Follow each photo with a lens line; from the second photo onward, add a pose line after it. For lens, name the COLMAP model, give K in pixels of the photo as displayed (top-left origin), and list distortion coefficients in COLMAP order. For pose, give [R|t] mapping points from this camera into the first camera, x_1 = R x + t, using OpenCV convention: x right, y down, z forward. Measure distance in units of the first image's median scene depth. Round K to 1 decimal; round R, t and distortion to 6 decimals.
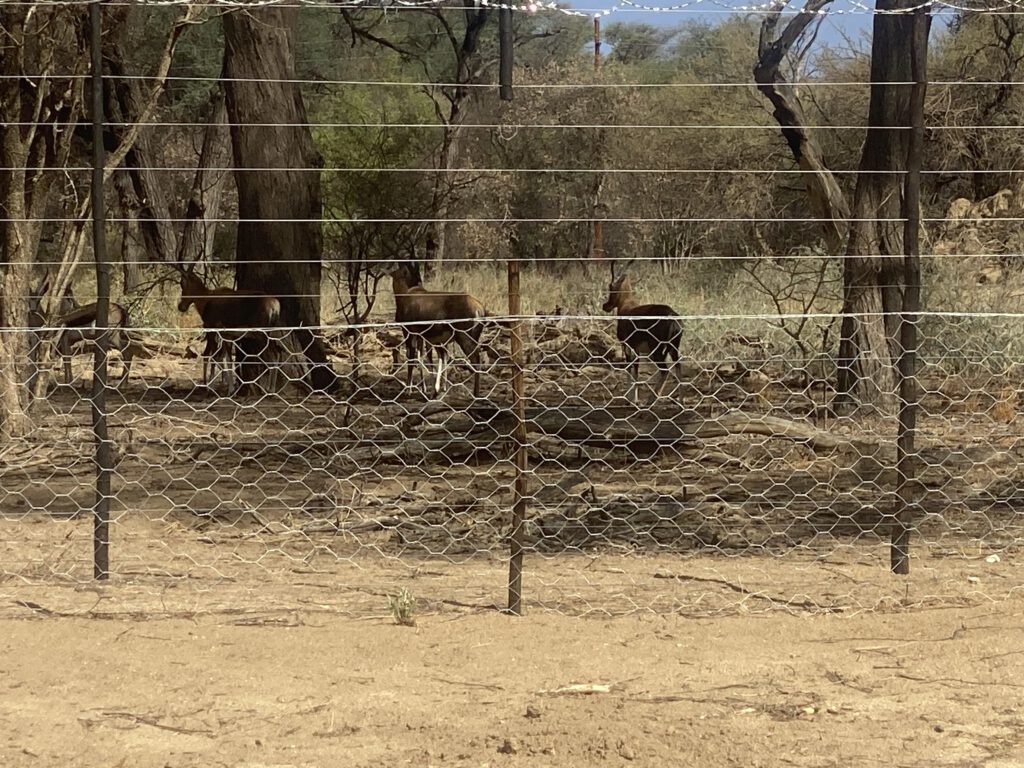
lens RADIAL K [[4422.6, 0, 516.2], [0, 4422.6, 387.1], [0, 0, 1]] dist [0.129111, 0.000000]
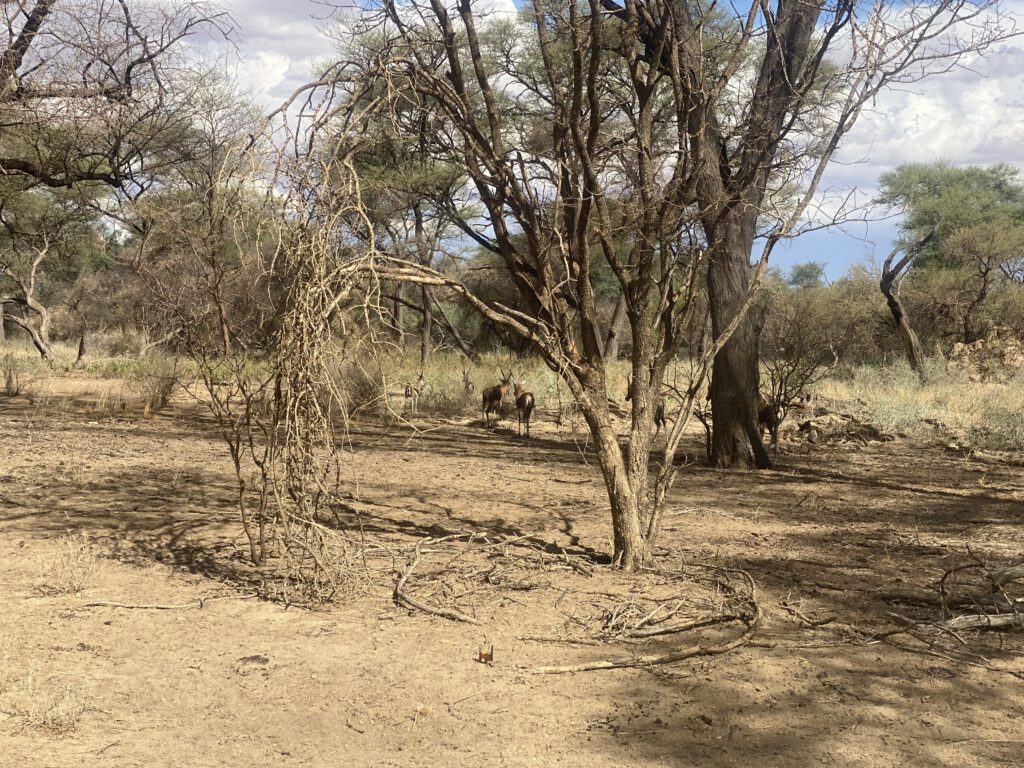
lens RADIAL K [[1542.0, 0, 531.8], [0, 1542.0, 397.6], [0, 0, 1]] dist [0.181946, 0.000000]
pose [[0.993902, 0.037656, -0.103641, -0.098174], [-0.037106, 0.999285, 0.007237, -0.036835], [0.103840, -0.003347, 0.994588, 0.556021]]
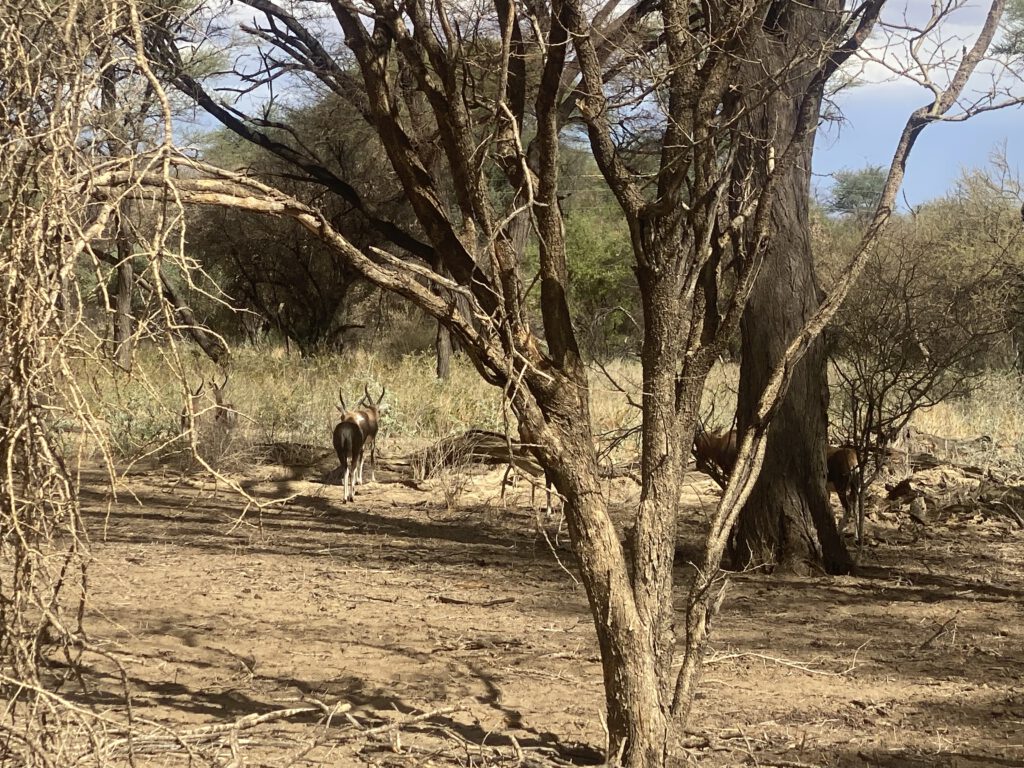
lens RADIAL K [[3071.8, 0, 519.7], [0, 3071.8, 411.7], [0, 0, 1]] dist [0.110606, 0.000000]
pose [[0.998636, 0.035847, -0.037976, -0.116358], [-0.035963, 0.999350, -0.002396, -0.036456], [0.037865, 0.003759, 0.999276, 0.552375]]
